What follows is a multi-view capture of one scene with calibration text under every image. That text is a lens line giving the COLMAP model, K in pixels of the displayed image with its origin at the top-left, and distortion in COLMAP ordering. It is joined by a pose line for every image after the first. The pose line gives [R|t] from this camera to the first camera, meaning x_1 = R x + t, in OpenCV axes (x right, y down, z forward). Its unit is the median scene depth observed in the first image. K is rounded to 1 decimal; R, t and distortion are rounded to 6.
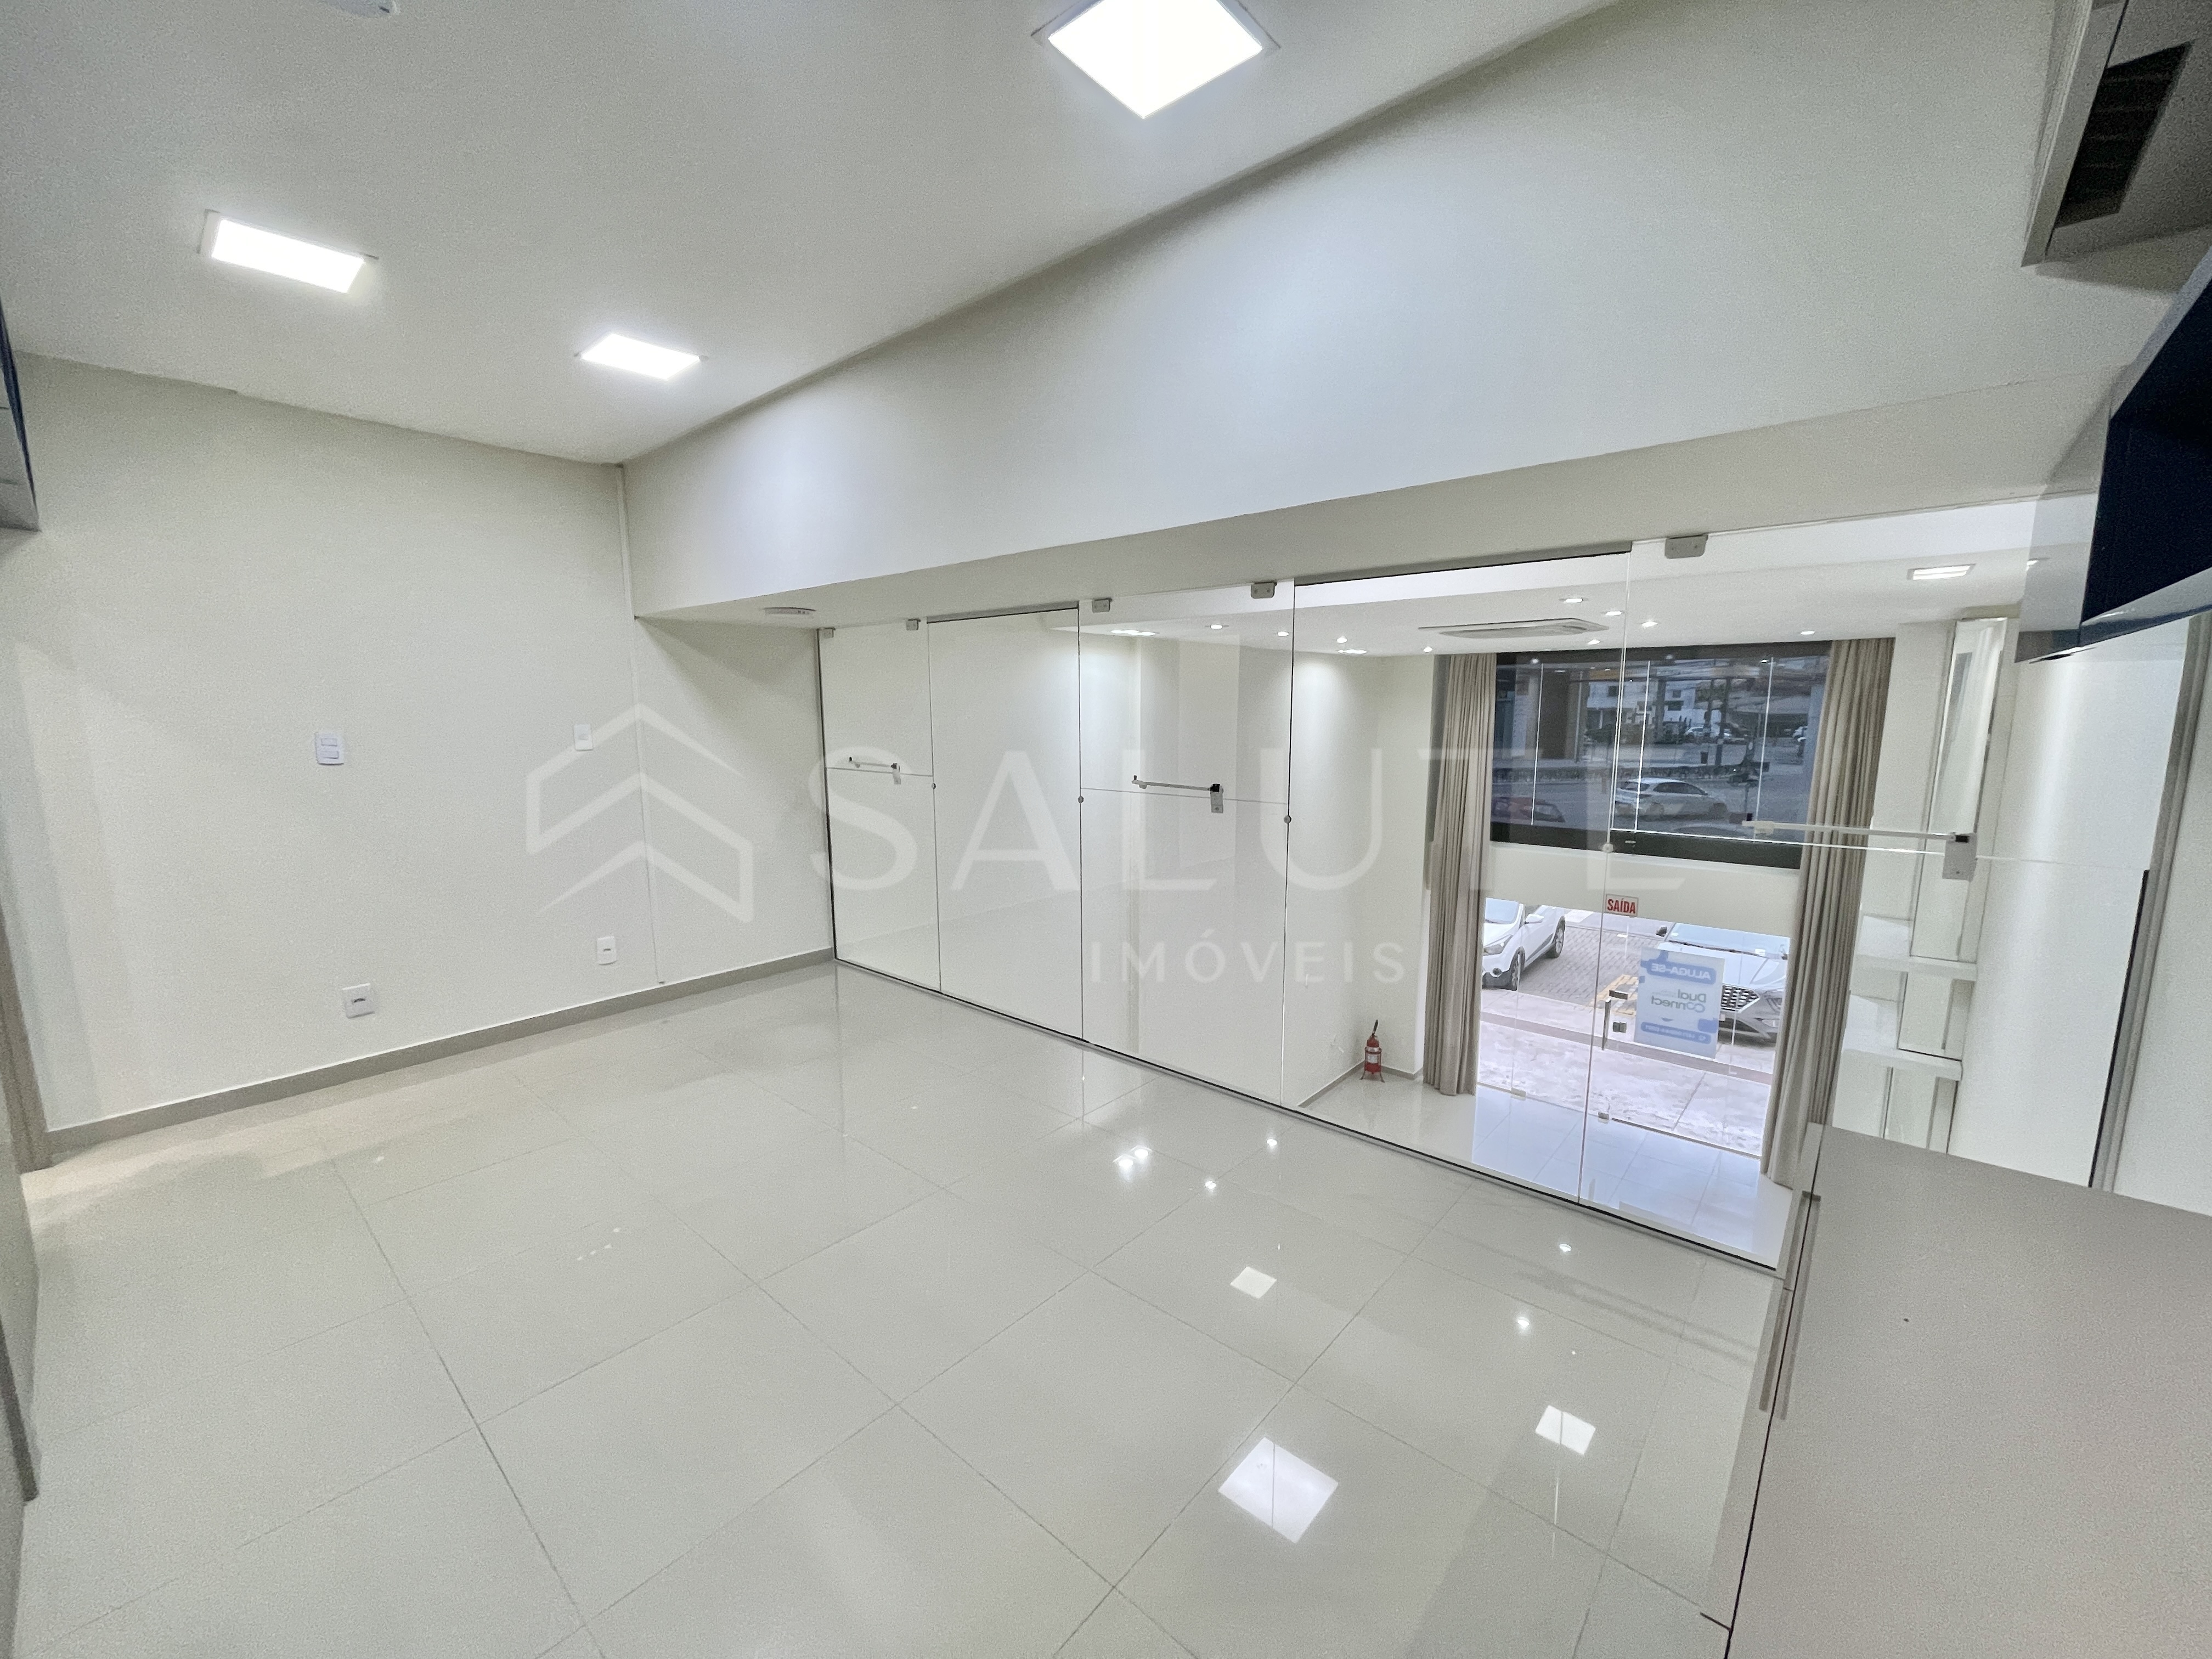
lens RADIAL K [[889.9, 0, 1103.1], [0, 889.9, 839.5], [0, 0, 1]] dist [-0.008661, 0.000430]
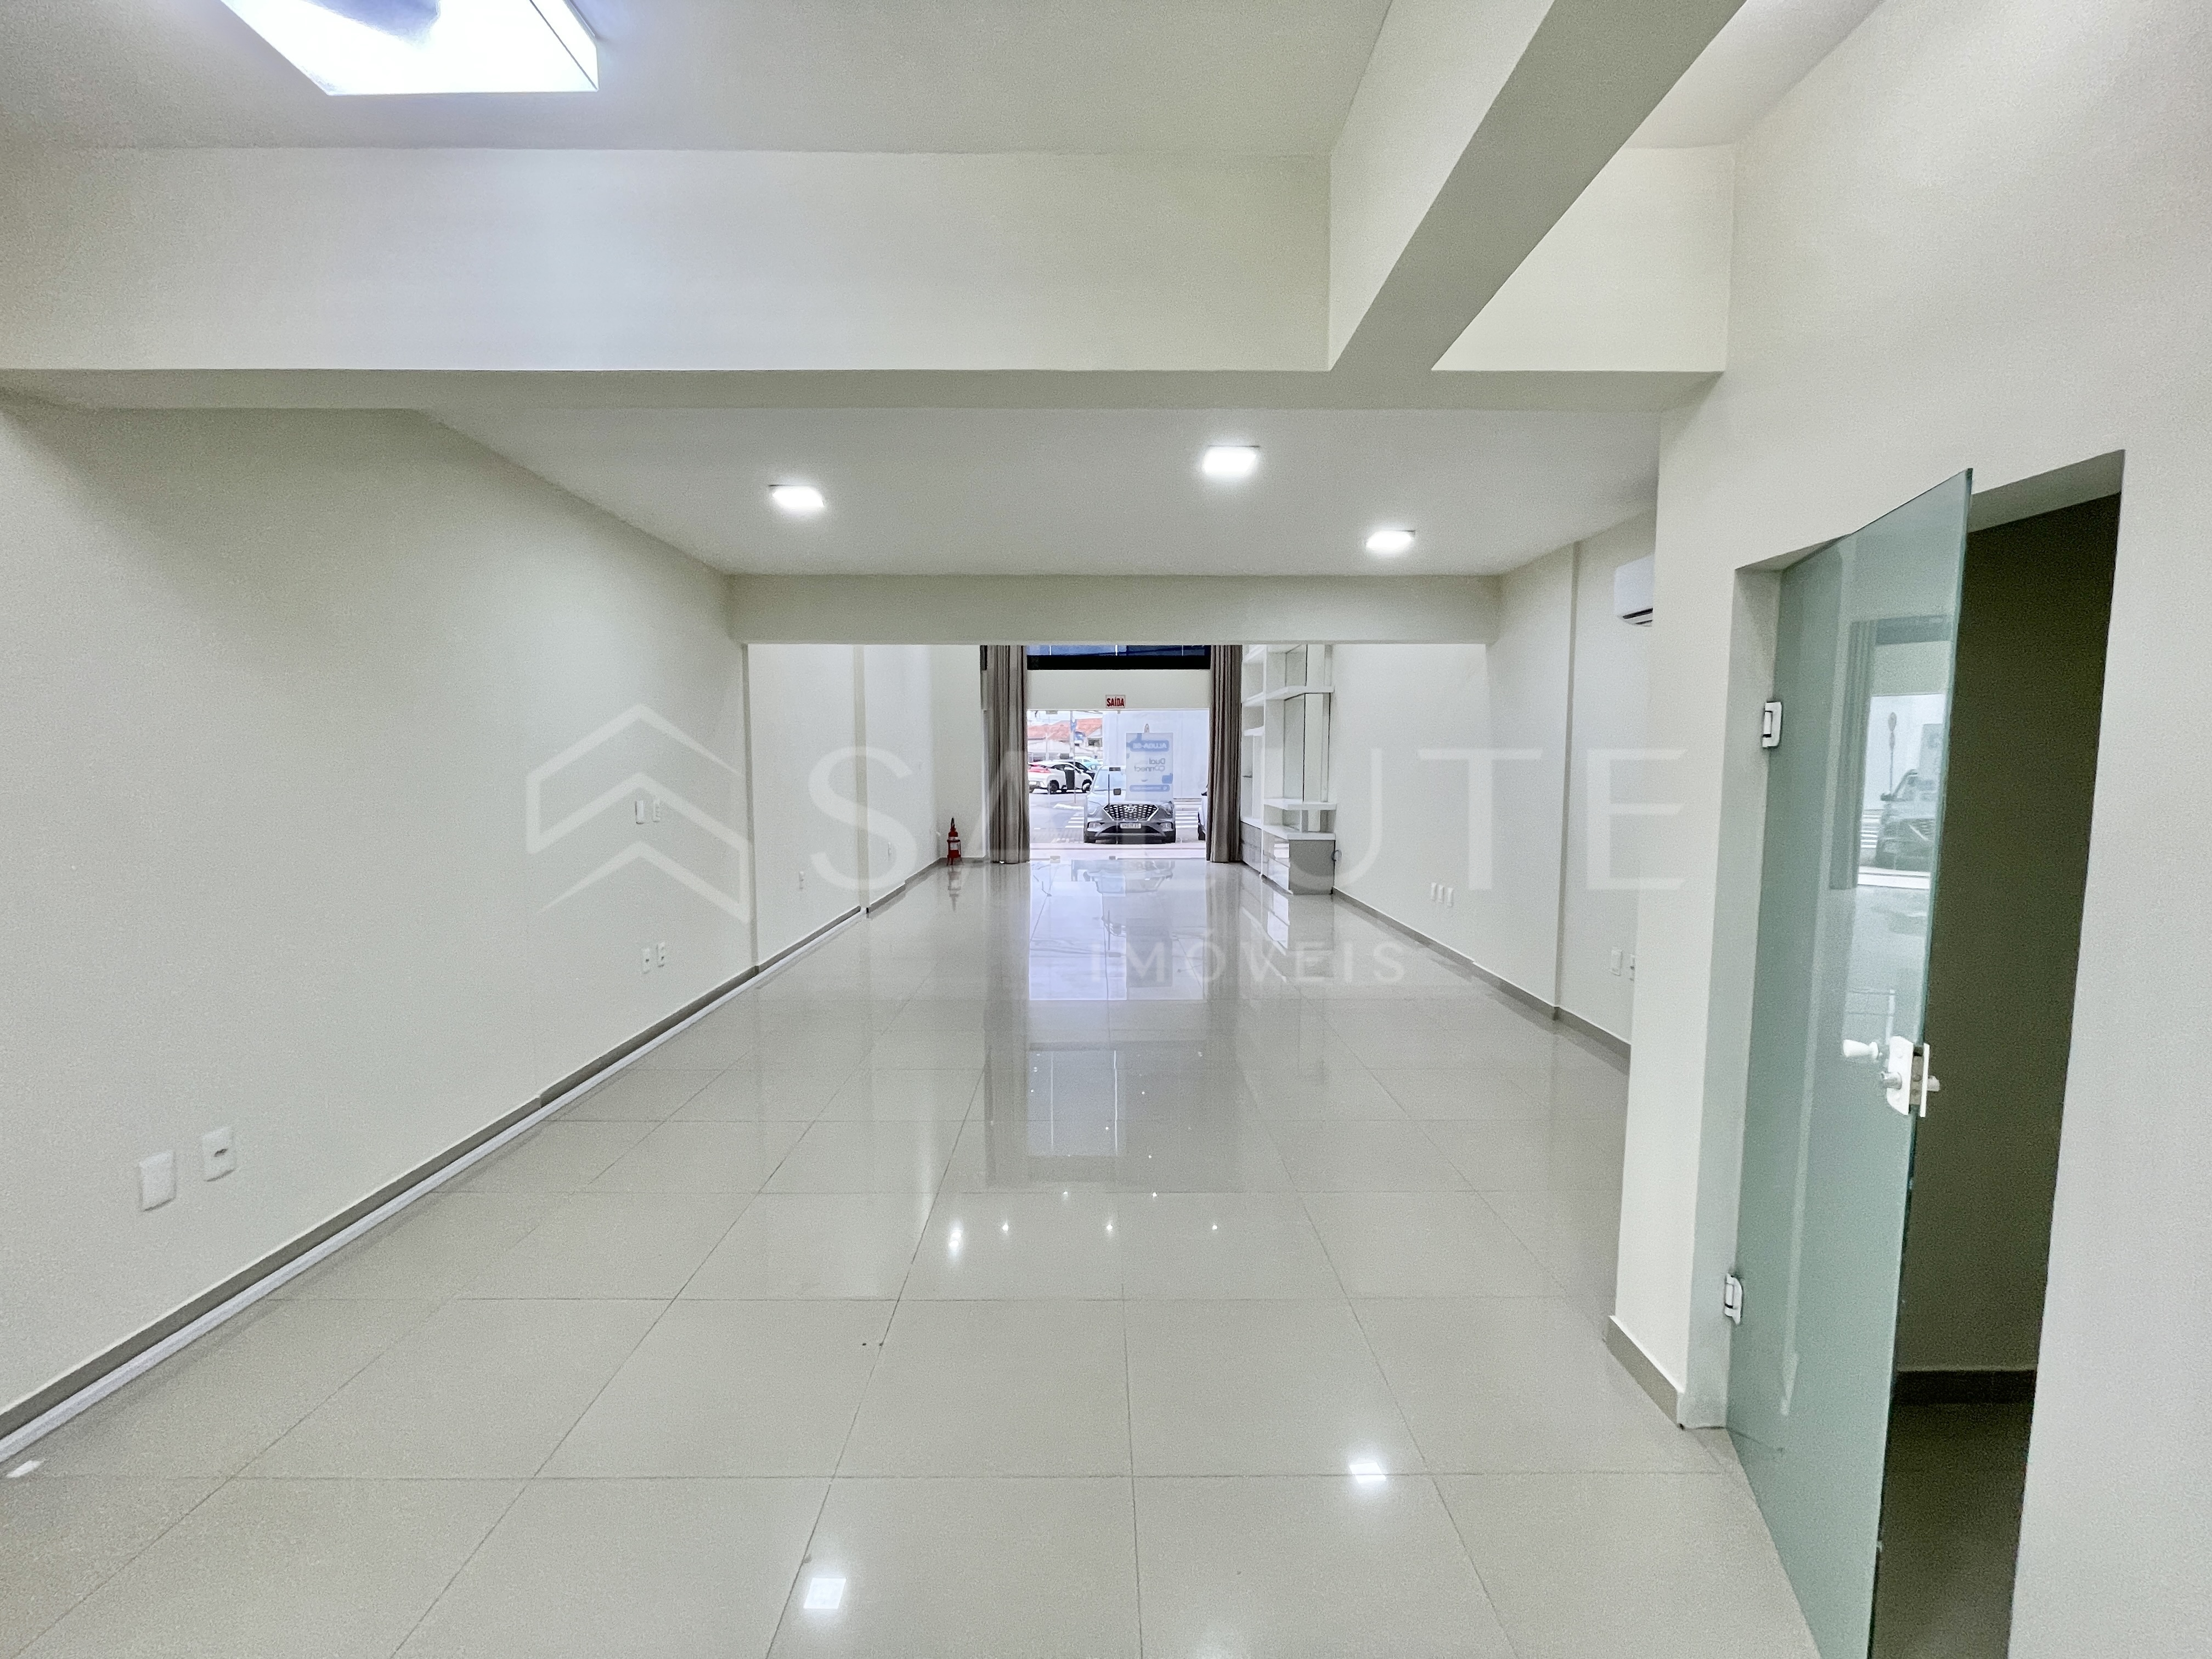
lens RADIAL K [[885.6, 0, 1104.6], [0, 885.6, 835.8], [0, 0, 1]] dist [-0.001374, -0.000170]
pose [[0.739643, -0.050749, 0.671084, -0.422755], [0.096815, 0.994805, -0.031476, 0.336742], [-0.666000, 0.088252, 0.740713, -0.055747]]
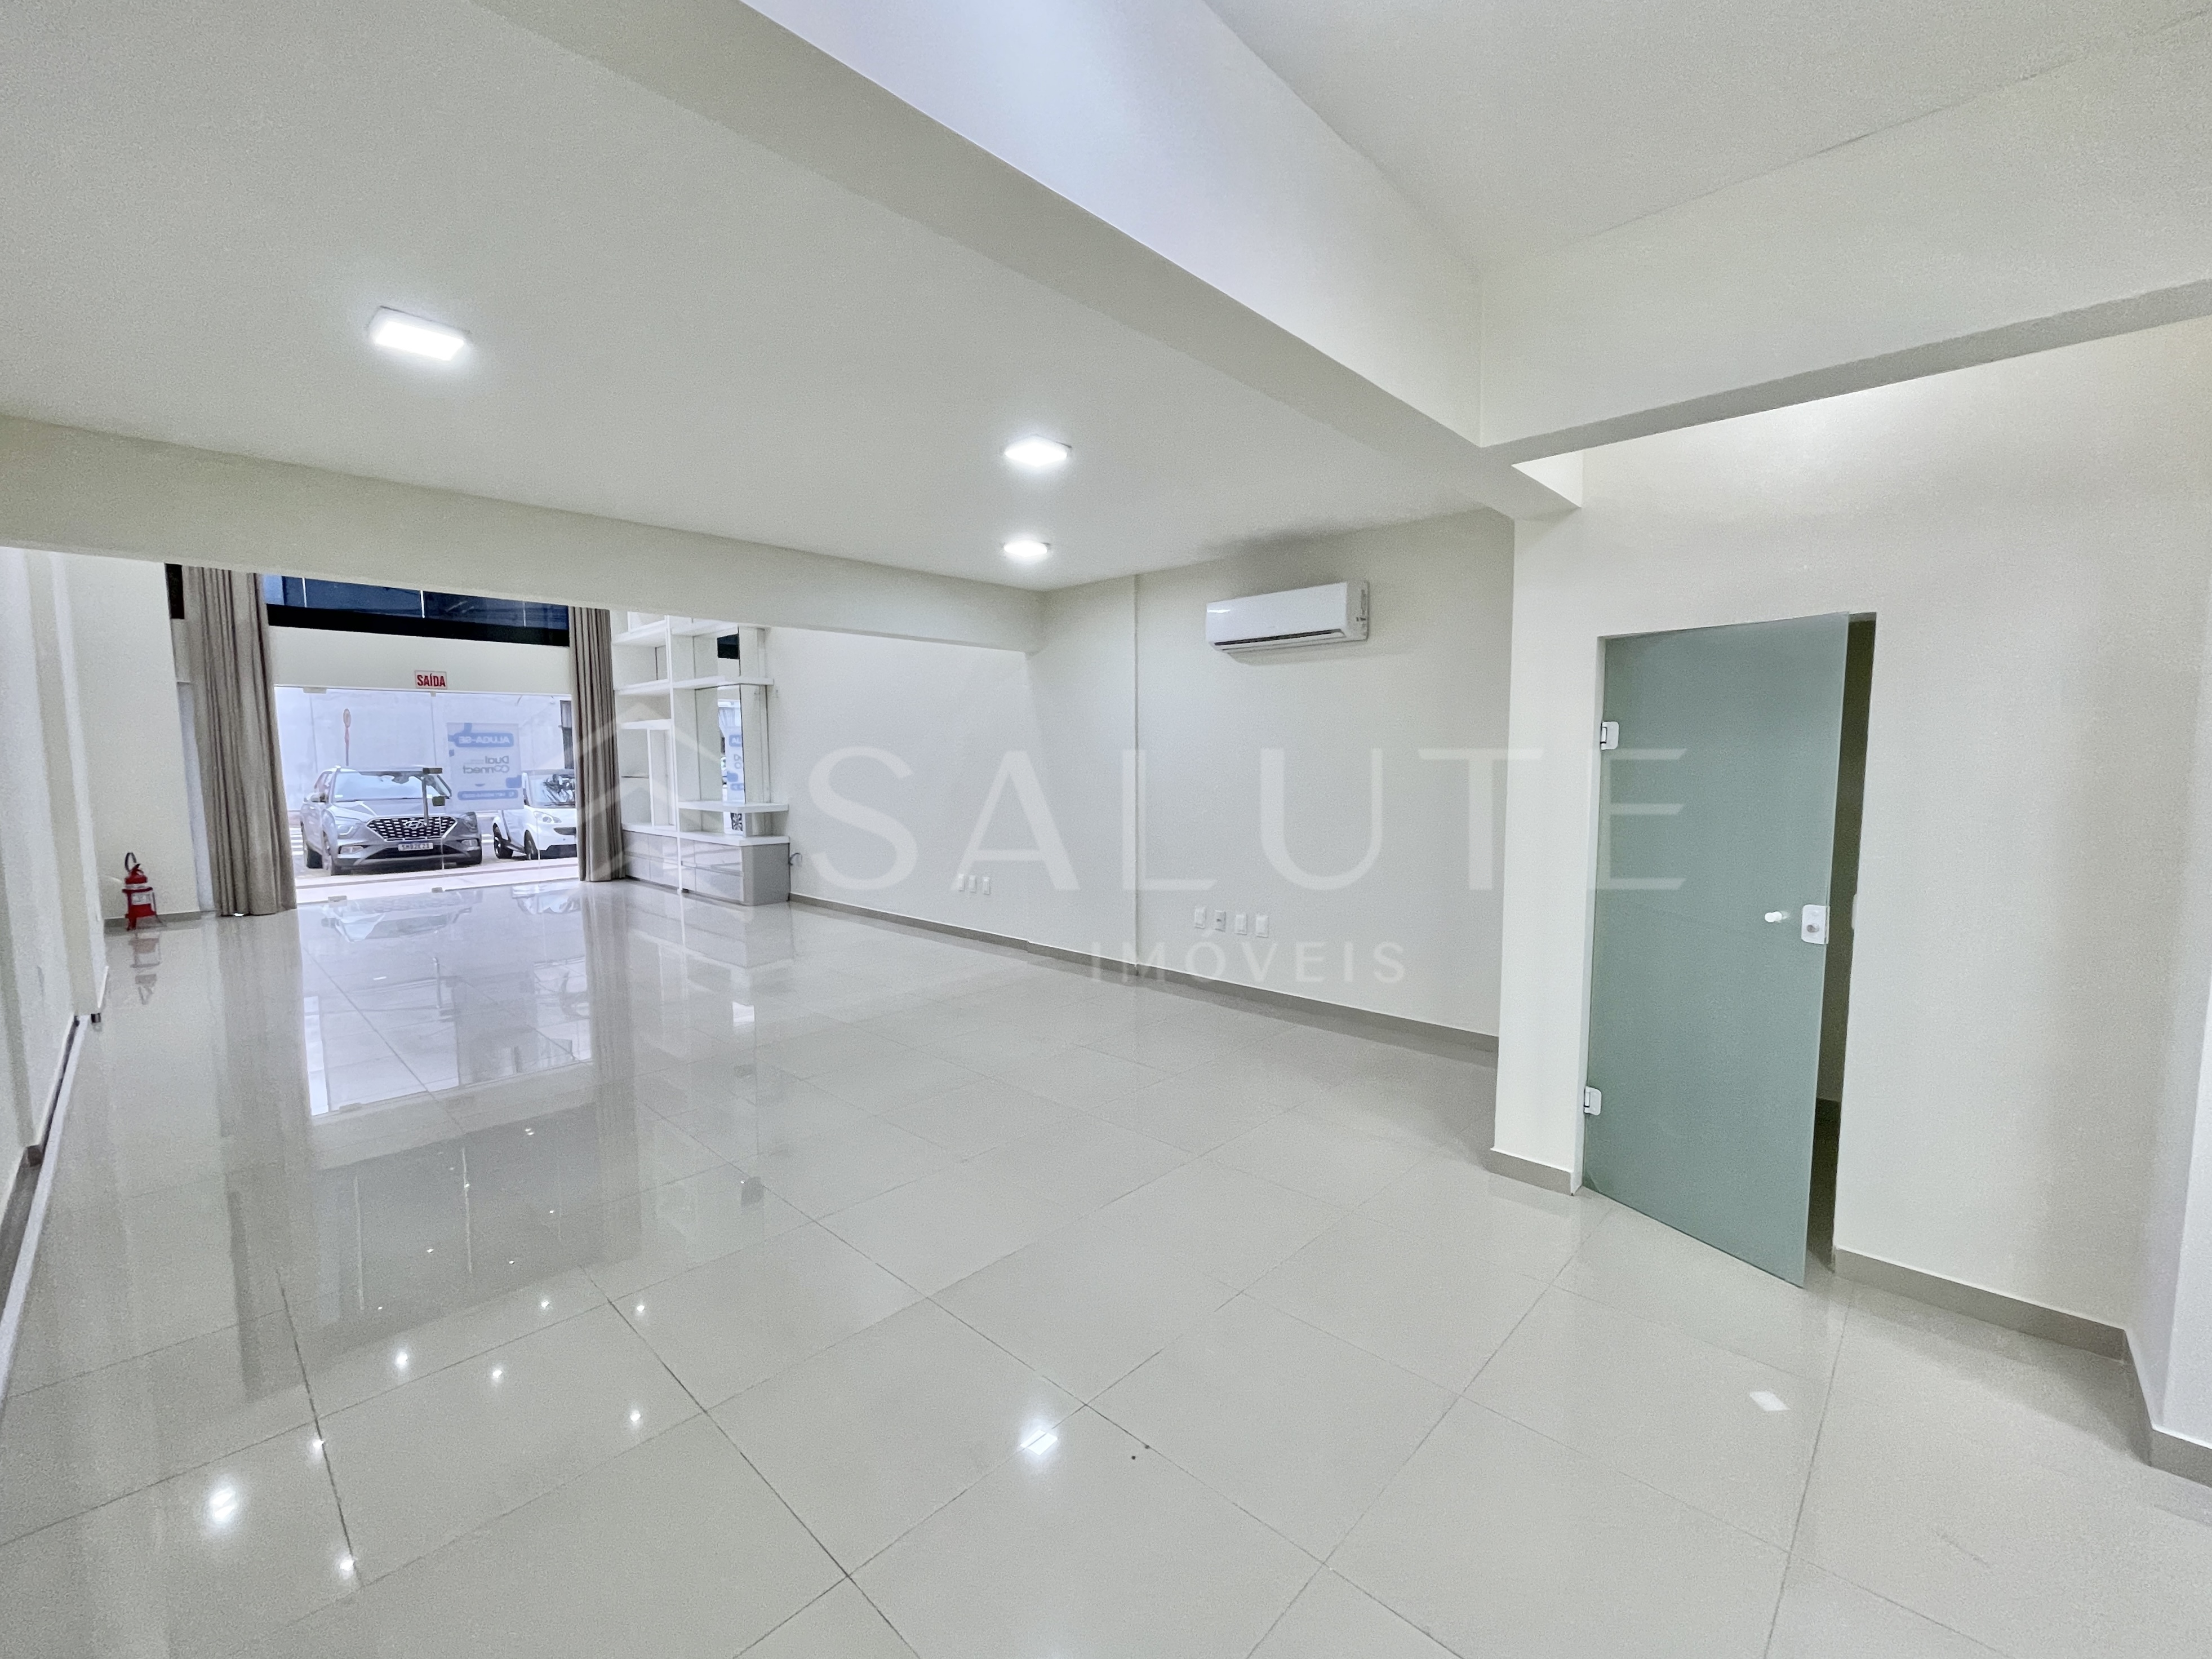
lens RADIAL K [[904.7, 0, 1099.6], [0, 904.7, 837.9], [0, 0, 1]] dist [-0.000106, -0.000099]
pose [[0.036475, -0.084907, 0.995721, -0.510933], [0.154314, 0.984912, 0.078333, 0.303067], [-0.987348, 0.150796, 0.049027, 0.156991]]
